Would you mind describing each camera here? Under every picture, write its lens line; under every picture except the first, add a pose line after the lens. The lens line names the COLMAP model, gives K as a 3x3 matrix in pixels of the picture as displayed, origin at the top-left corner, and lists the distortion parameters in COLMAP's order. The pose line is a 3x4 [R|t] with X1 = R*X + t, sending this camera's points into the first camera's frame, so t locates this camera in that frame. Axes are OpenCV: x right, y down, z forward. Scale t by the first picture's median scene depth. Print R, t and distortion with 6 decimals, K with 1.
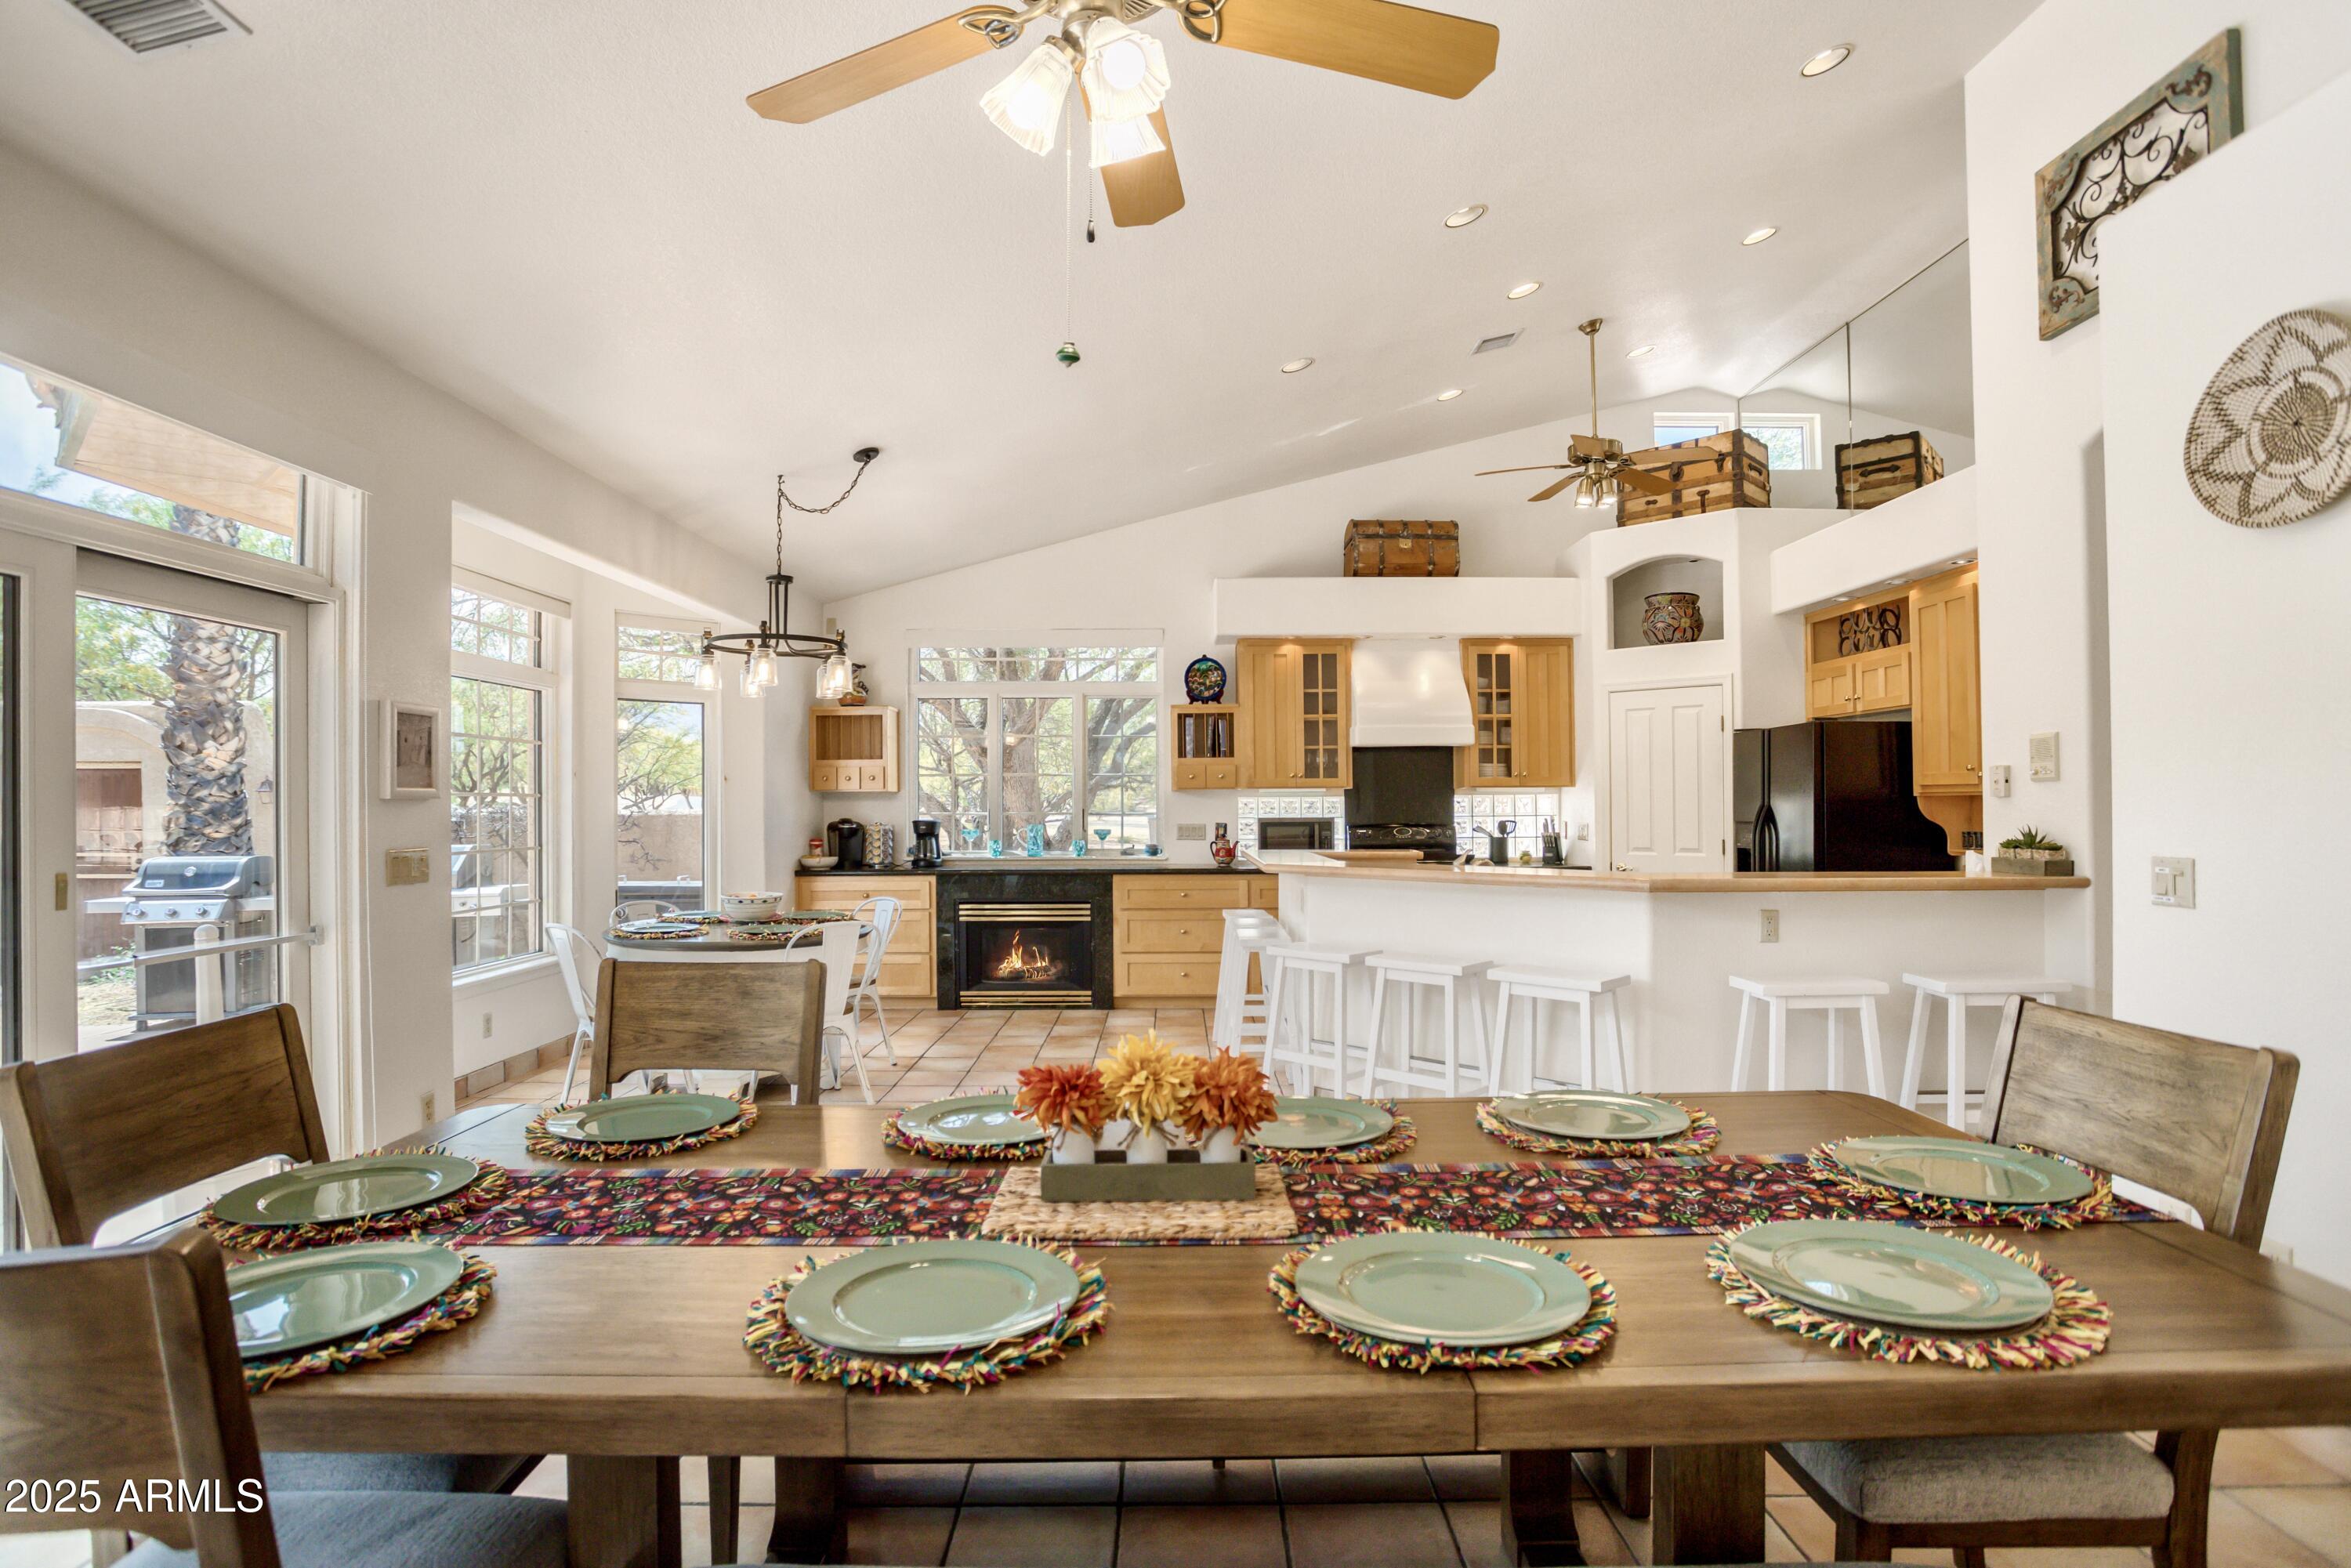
lens RADIAL K [[1177.9, 0, 1172.0], [0, 1177.9, 790.2], [0, 0, 1]] dist [-0.054427, 0.023959]
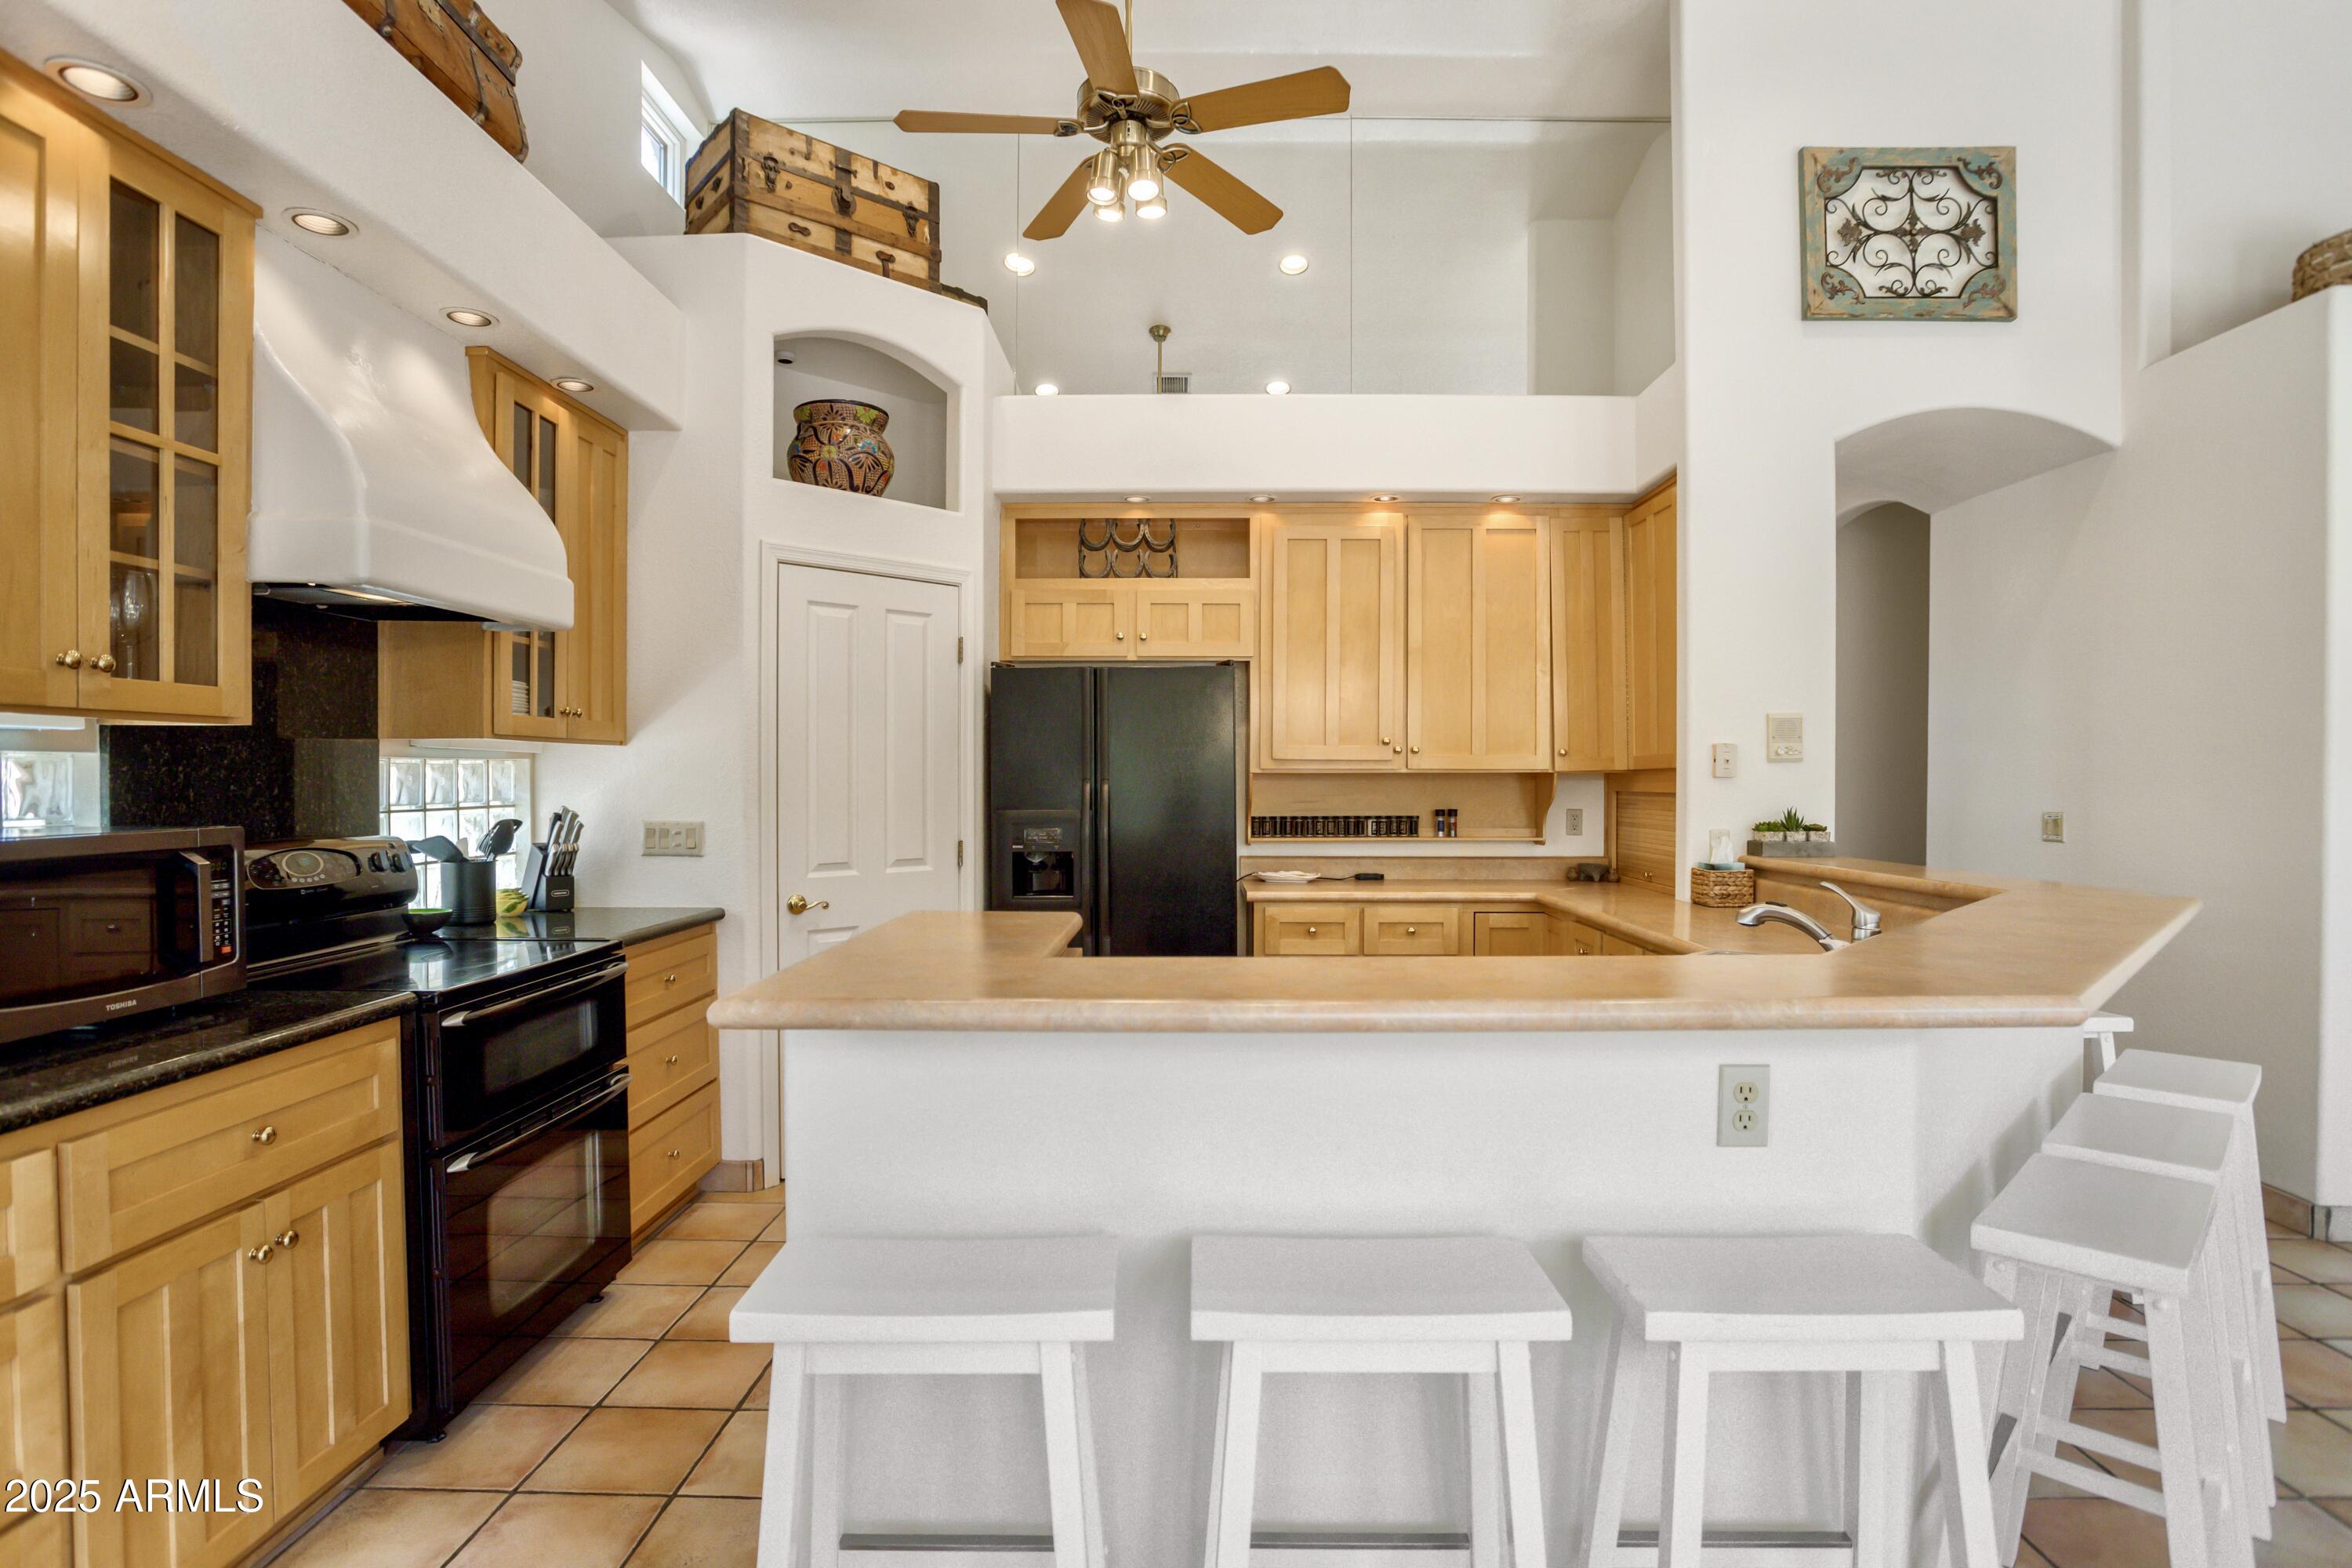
lens RADIAL K [[1178.4, 0, 1172.5], [0, 1178.4, 790.2], [0, 0, 1]] dist [-0.054427, 0.023959]
pose [[0.029370, -0.005585, 0.999553, -0.121588], [-0.016273, 0.999849, 0.006065, 0.009246], [-0.999436, -0.016444, 0.029275, 0.767777]]
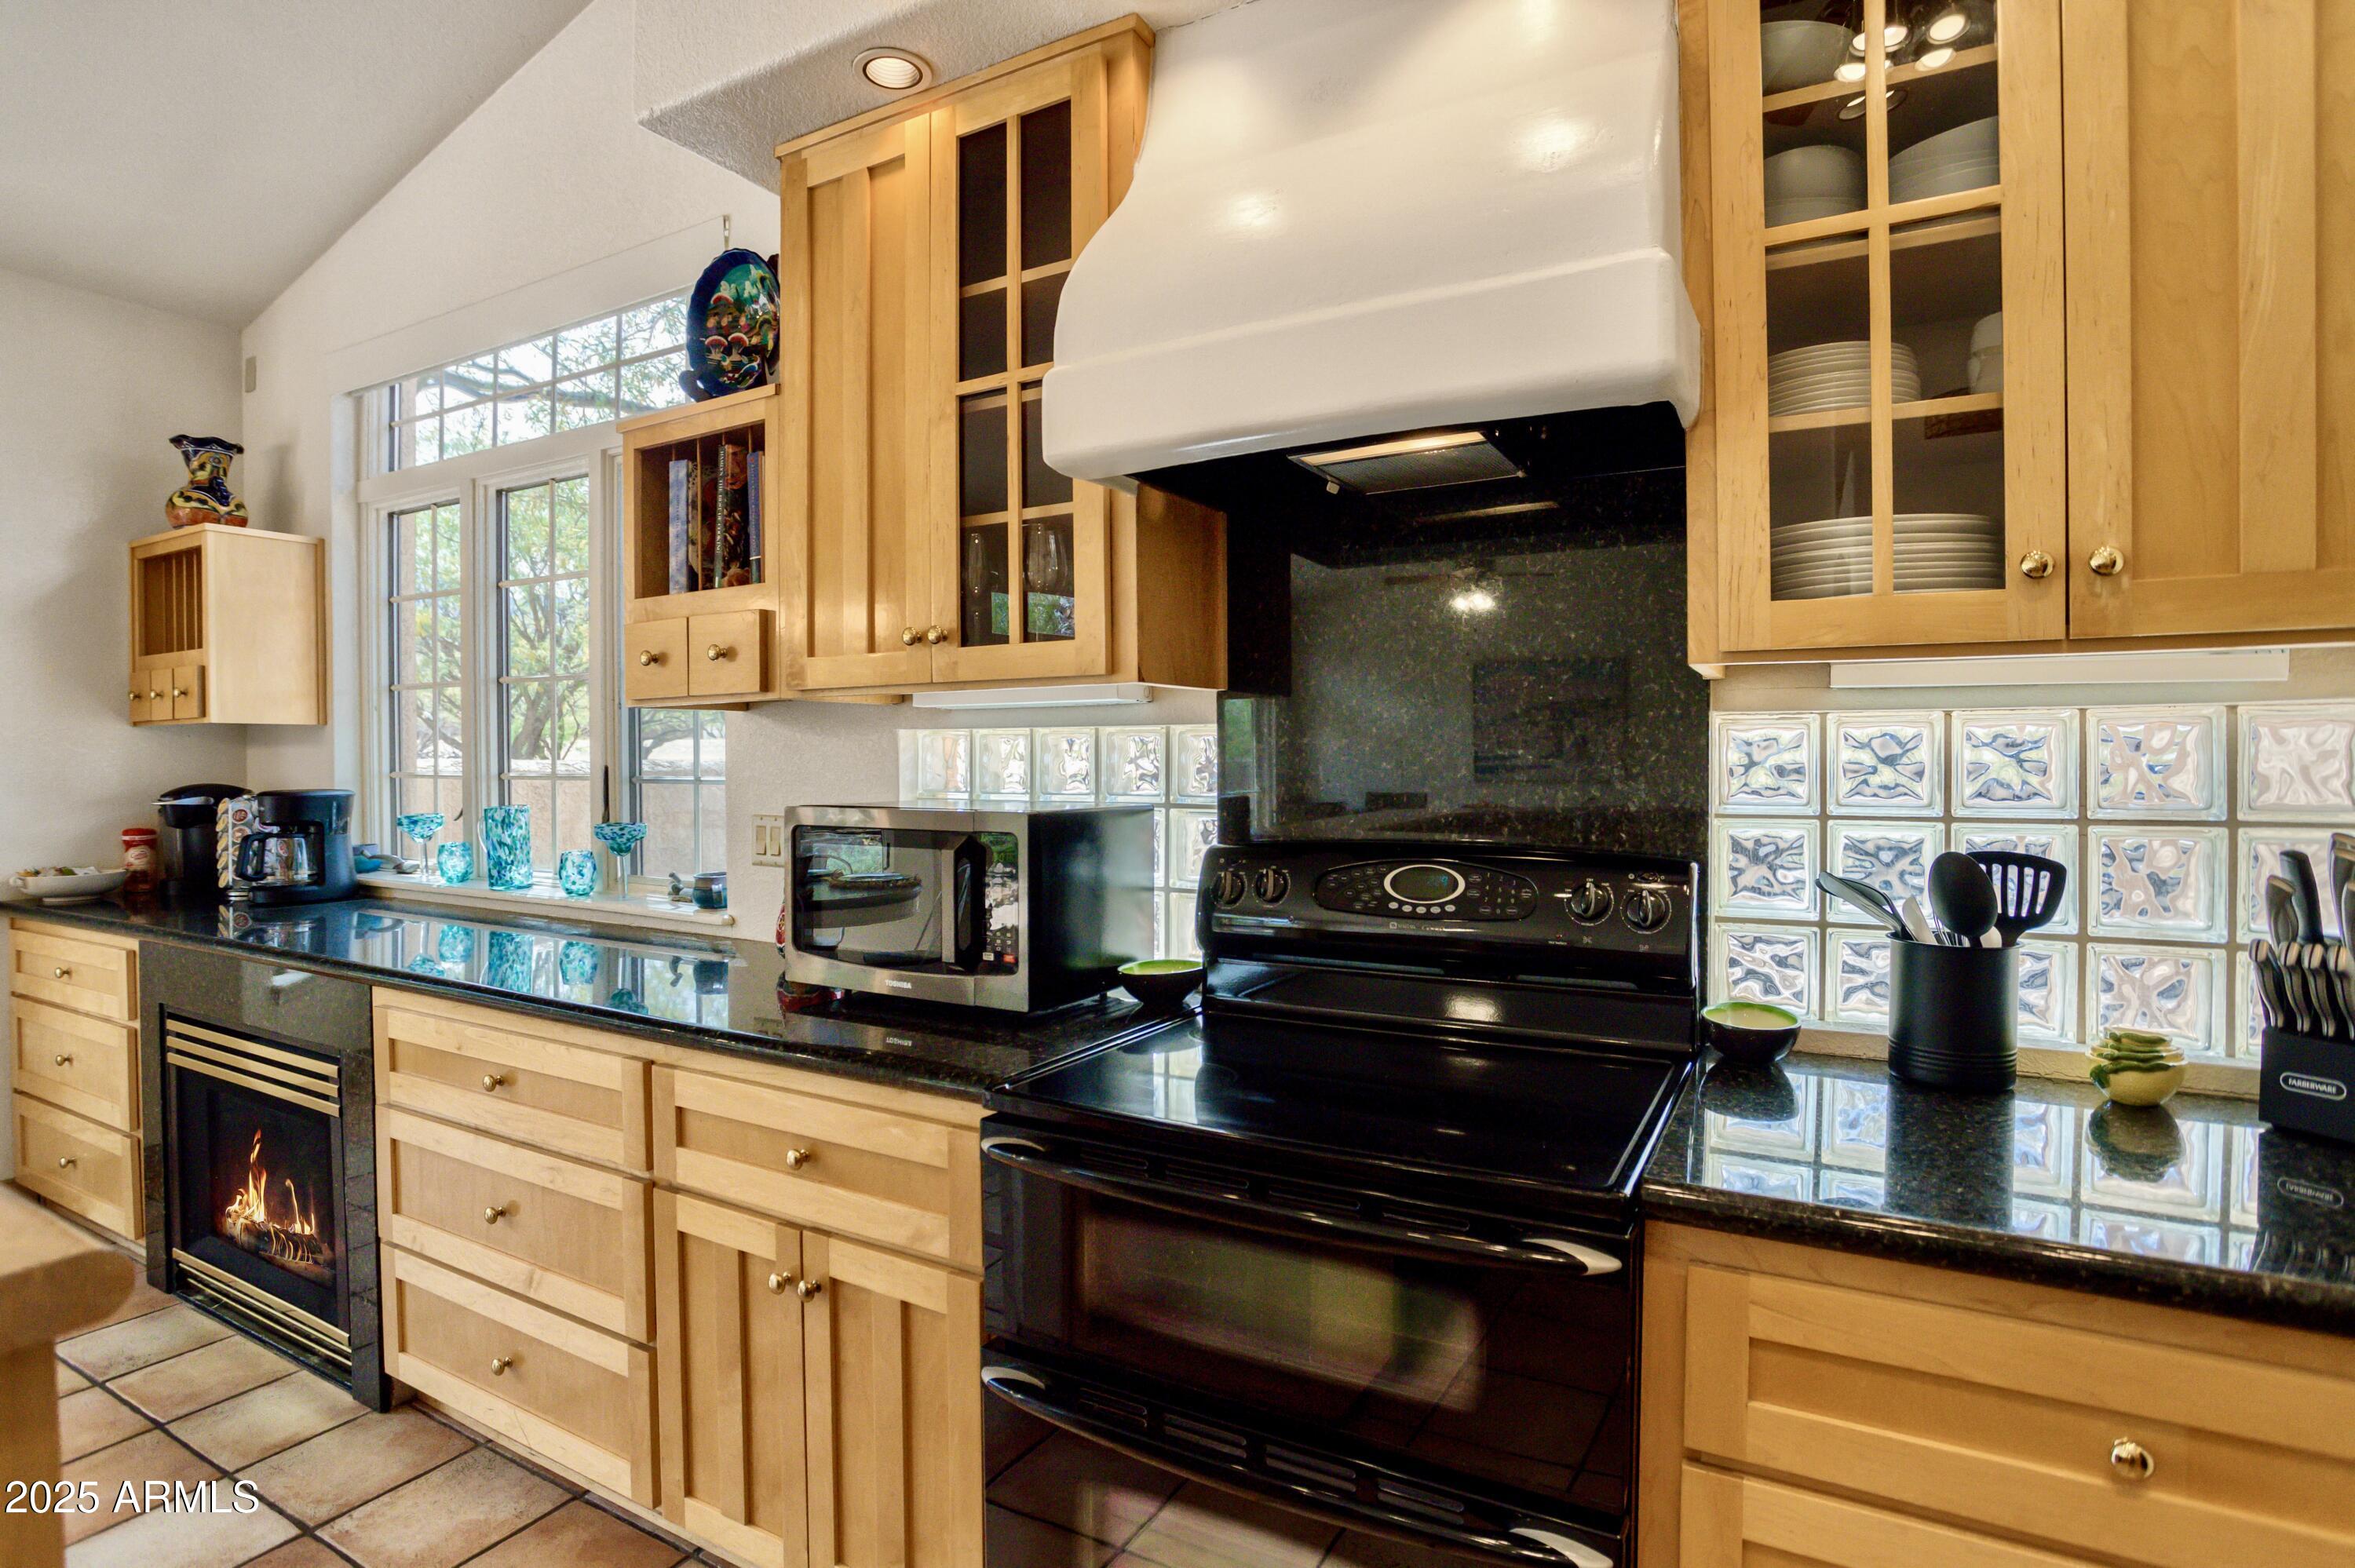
lens RADIAL K [[1179.8, 0, 1174.0], [0, 1179.8, 790.2], [0, 0, 1]] dist [-0.054427, 0.023959]
pose [[0.864429, 0.017757, -0.502441, 0.272656], [-0.002220, 0.999501, 0.031504, 0.011842], [0.502750, -0.026118, 0.864037, 0.811953]]
